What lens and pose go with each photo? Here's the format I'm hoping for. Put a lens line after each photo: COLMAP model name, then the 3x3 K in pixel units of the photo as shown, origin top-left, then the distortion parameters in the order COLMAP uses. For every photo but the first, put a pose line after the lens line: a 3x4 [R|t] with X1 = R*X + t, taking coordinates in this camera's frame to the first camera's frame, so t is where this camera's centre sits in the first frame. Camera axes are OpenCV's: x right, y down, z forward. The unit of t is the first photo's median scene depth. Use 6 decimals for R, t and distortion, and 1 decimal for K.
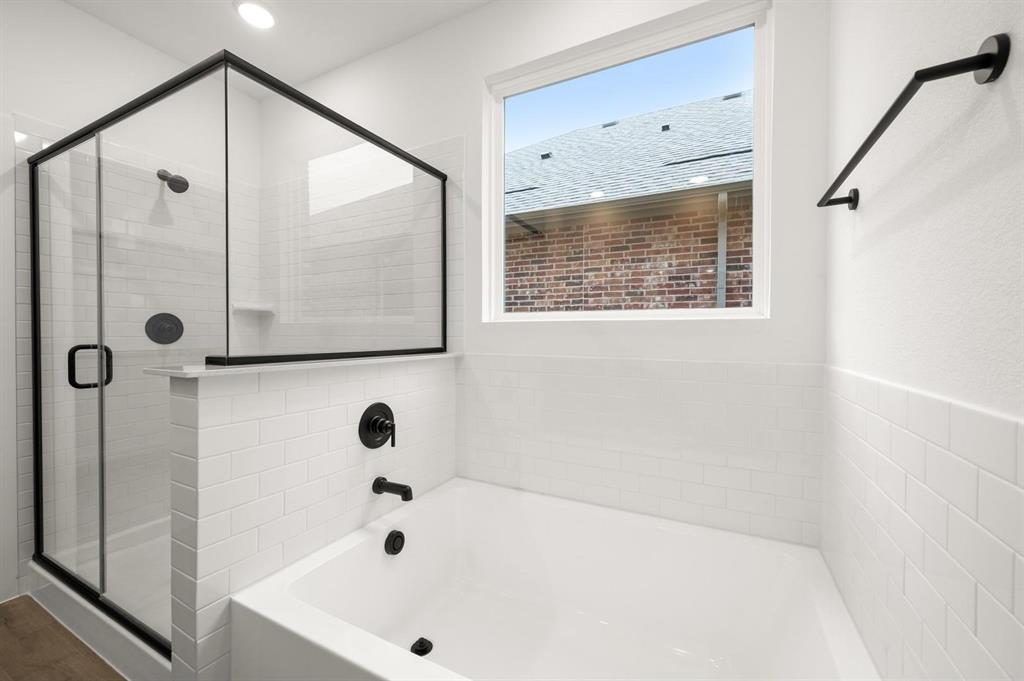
lens RADIAL K [[404.8, 0, 512.6], [0, 404.8, 337.6], [0, 0, 1]] dist [-0.000889, 0.000987]
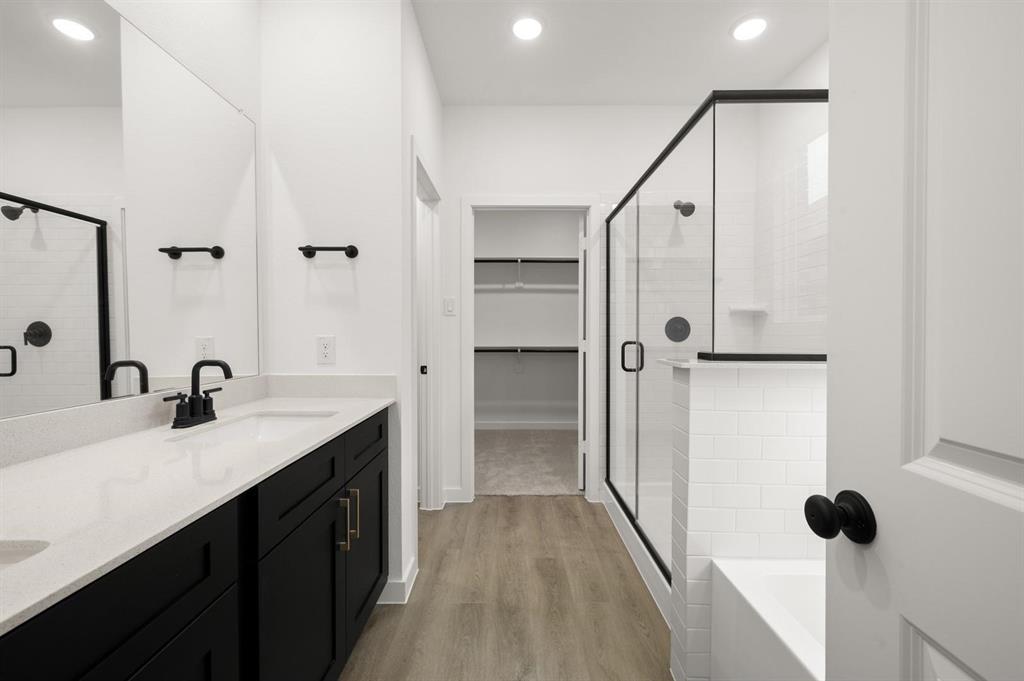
lens RADIAL K [[425.1, 0, 511.7], [0, 425.1, 337.4], [0, 0, 1]] dist [0.000302, 0.000235]
pose [[0.455433, 0.007725, -0.890237, 0.086705], [-0.009182, 0.999950, 0.003980, 0.001940], [0.890223, 0.006362, 0.455481, -0.051838]]
